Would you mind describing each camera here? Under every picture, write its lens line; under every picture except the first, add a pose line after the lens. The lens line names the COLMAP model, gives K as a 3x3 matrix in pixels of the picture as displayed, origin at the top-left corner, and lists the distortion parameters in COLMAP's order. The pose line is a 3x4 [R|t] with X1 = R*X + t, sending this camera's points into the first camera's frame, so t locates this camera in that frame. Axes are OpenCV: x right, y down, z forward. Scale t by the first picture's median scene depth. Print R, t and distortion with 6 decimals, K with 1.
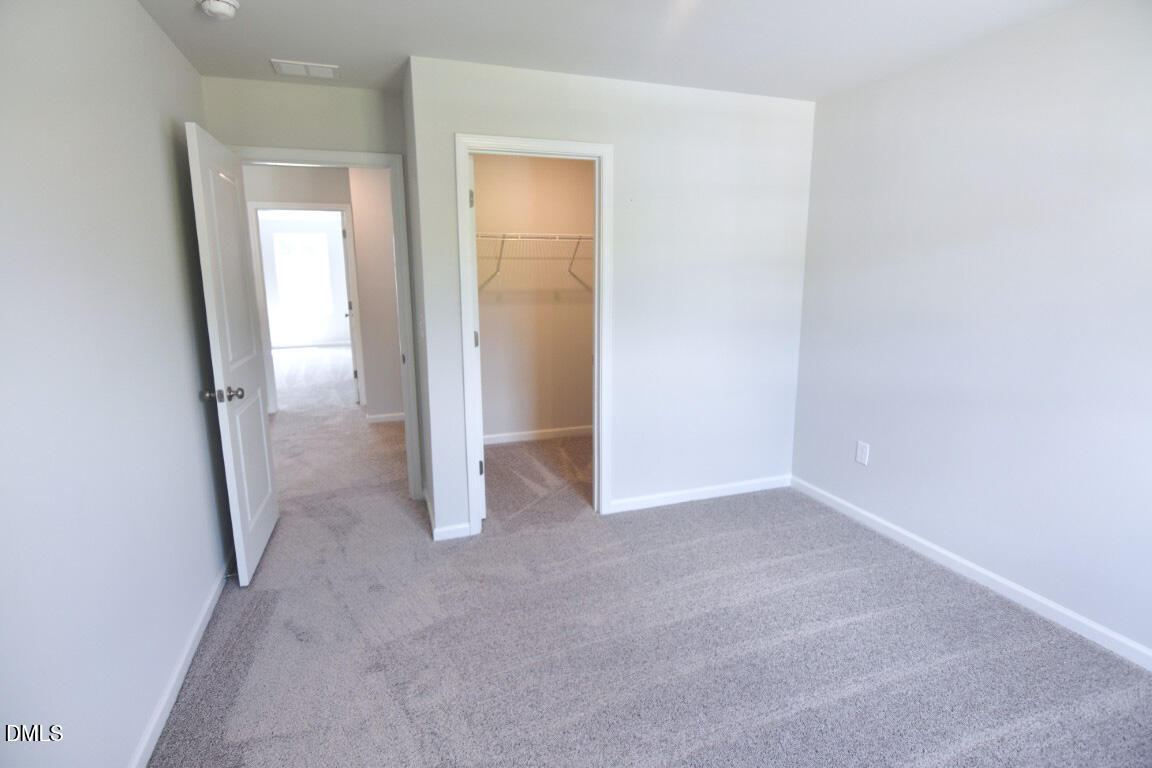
lens RADIAL K [[581.8, 0, 576.0], [0, 581.8, 384.0], [0, 0, 1]] dist [-0.001724, -0.000284]
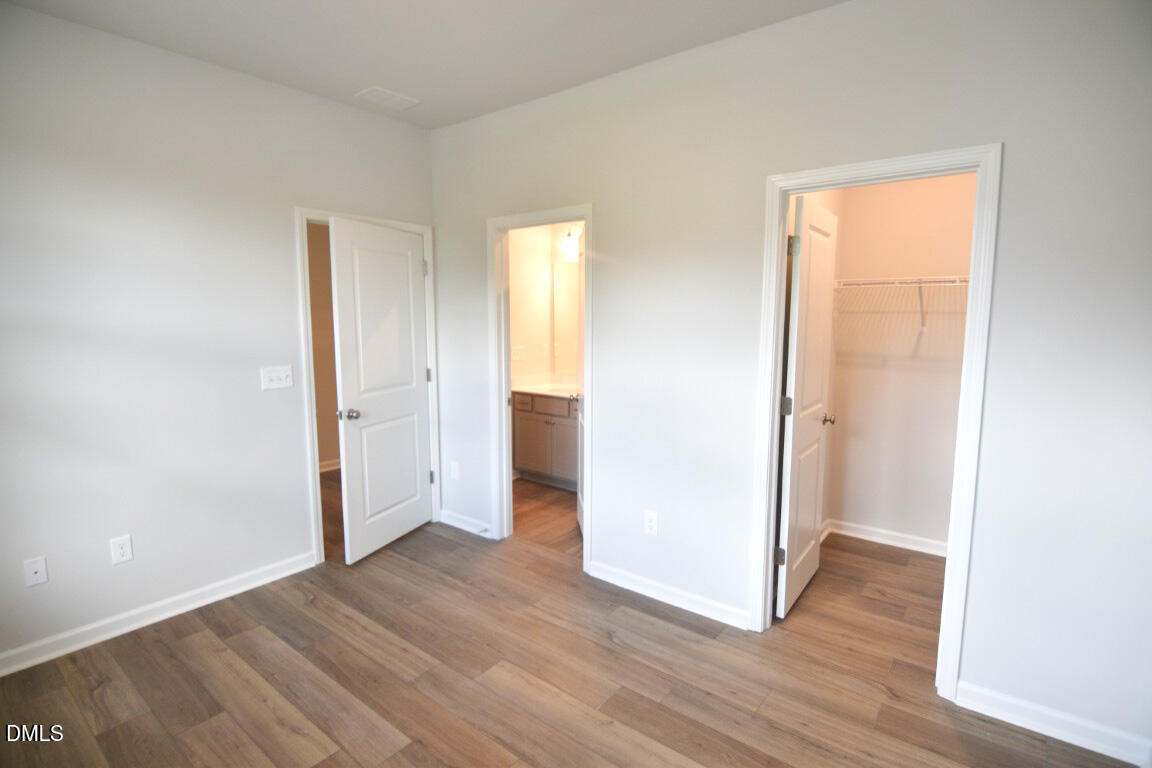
lens RADIAL K [[581.8, 0, 576.0], [0, 581.8, 384.0], [0, 0, 1]] dist [-0.001724, -0.000284]
pose [[0.569138, 0.102890, -0.815779, 0.311788], [-0.170728, 0.985305, 0.005160, -0.059926], [0.804322, 0.136340, 0.578340, 0.266340]]
